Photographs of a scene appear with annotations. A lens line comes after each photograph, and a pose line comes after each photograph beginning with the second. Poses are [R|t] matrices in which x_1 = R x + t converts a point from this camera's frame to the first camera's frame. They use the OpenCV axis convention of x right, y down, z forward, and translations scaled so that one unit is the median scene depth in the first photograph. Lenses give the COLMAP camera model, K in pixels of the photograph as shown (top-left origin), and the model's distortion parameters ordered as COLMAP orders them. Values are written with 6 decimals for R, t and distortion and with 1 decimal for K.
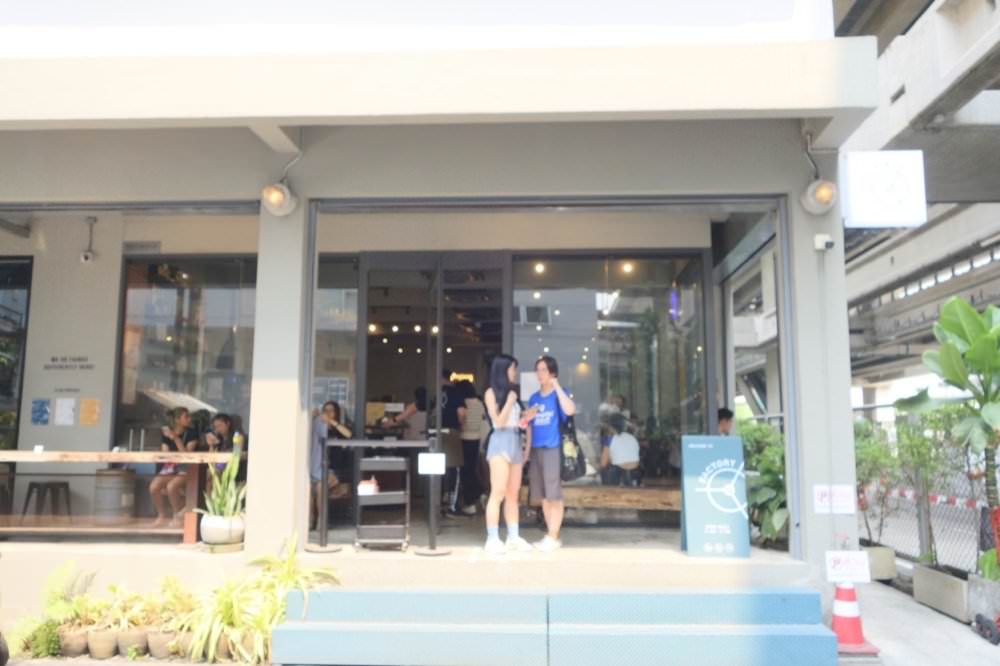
lens RADIAL K [[806.8, 0, 500.1], [0, 806.8, 335.6], [0, 0, 1]] dist [-0.001073, -0.014503]
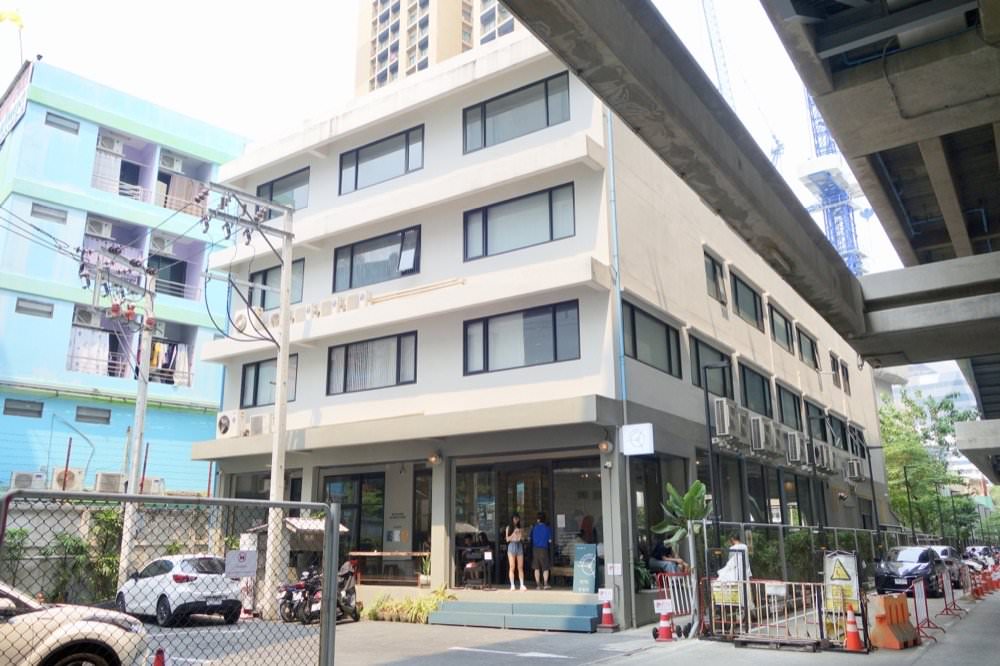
lens RADIAL K [[806.8, 0, 505.1], [0, 806.8, 333.0], [0, 0, 1]] dist [-0.001073, -0.014503]
pose [[0.858493, -0.143000, -0.492483, 1.391220], [0.086335, 0.986930, -0.136071, -0.204405], [0.505505, 0.074298, 0.859619, -1.336551]]
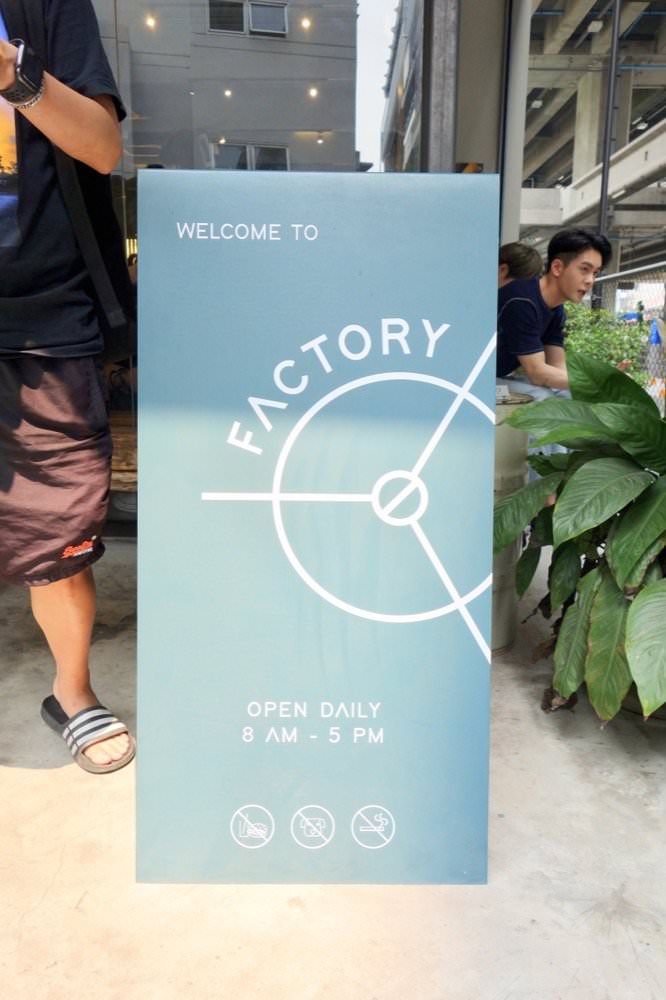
lens RADIAL K [[806.8, 0, 330.3], [0, 806.8, 498.7], [0, 0, 1]] dist [-0.001073, -0.014503]
pose [[0.998952, -0.003533, 0.045637, 0.260383], [-0.011386, 0.946503, 0.322494, 0.136679], [-0.044335, -0.322676, 0.945471, 0.836535]]
